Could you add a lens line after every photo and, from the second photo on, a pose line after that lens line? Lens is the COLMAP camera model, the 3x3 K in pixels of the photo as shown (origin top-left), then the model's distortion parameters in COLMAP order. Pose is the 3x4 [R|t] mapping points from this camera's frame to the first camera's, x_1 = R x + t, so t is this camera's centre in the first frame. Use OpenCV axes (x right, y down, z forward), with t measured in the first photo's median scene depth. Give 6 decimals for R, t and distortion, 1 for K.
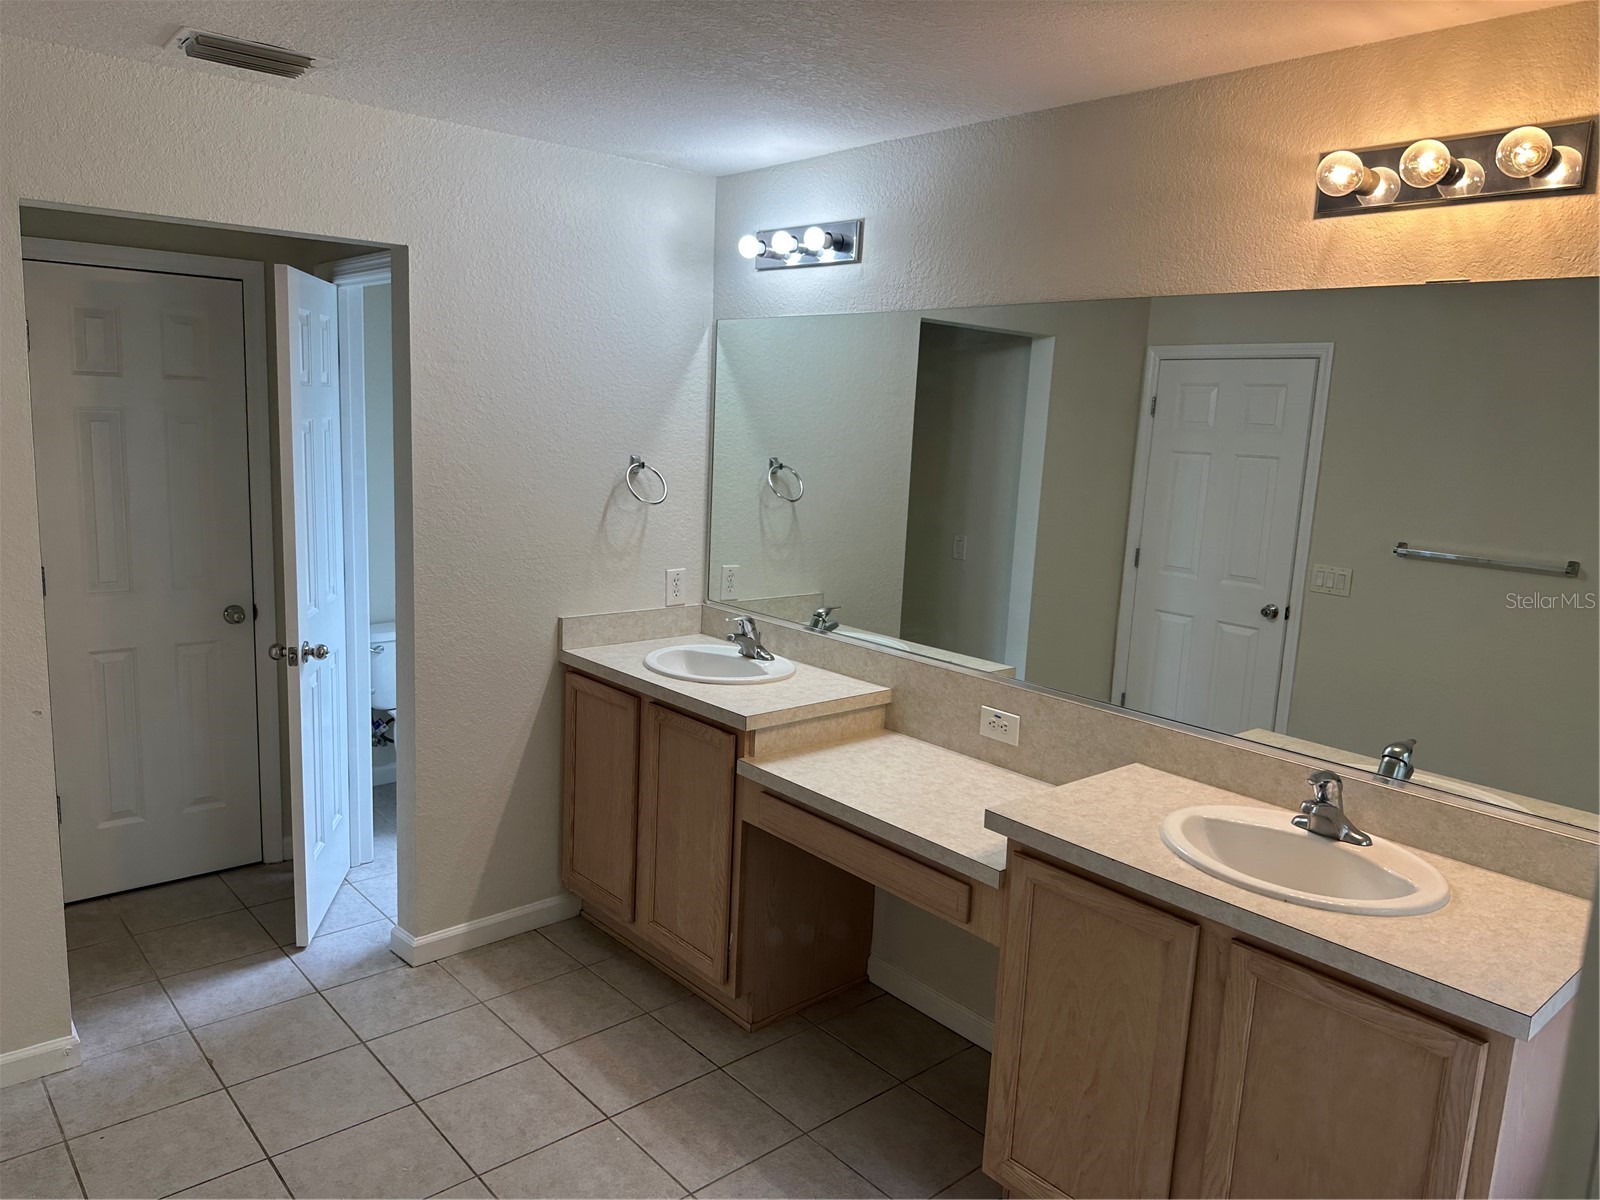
lens RADIAL K [[1128.2, 0, 791.6], [0, 1128.2, 605.8], [0, 0, 1]] dist [0.035969, -0.051940]
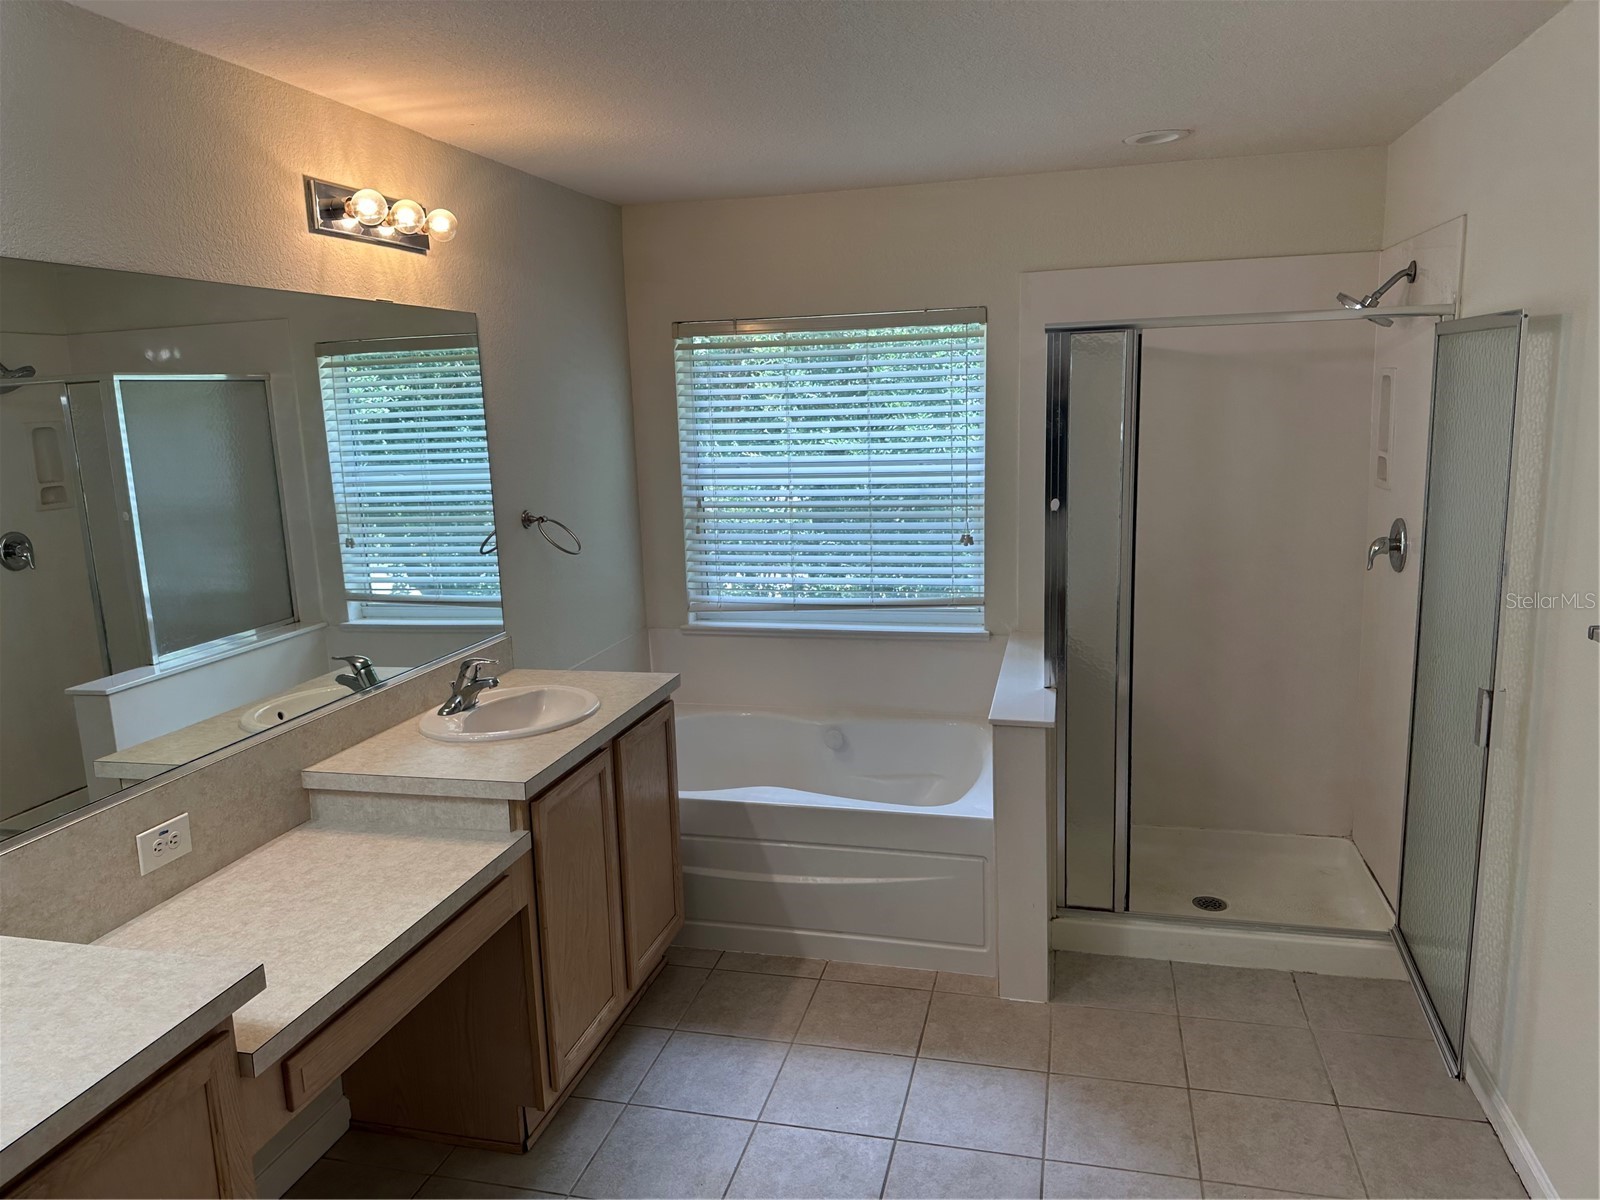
lens RADIAL K [[1128.2, 0, 792.1], [0, 1128.2, 596.7], [0, 0, 1]] dist [0.035969, -0.051940]
pose [[-0.573800, -0.169411, 0.801283, -0.718990], [0.150799, 0.939790, 0.306682, -0.245664], [-0.804993, 0.296807, -0.513704, 1.174158]]
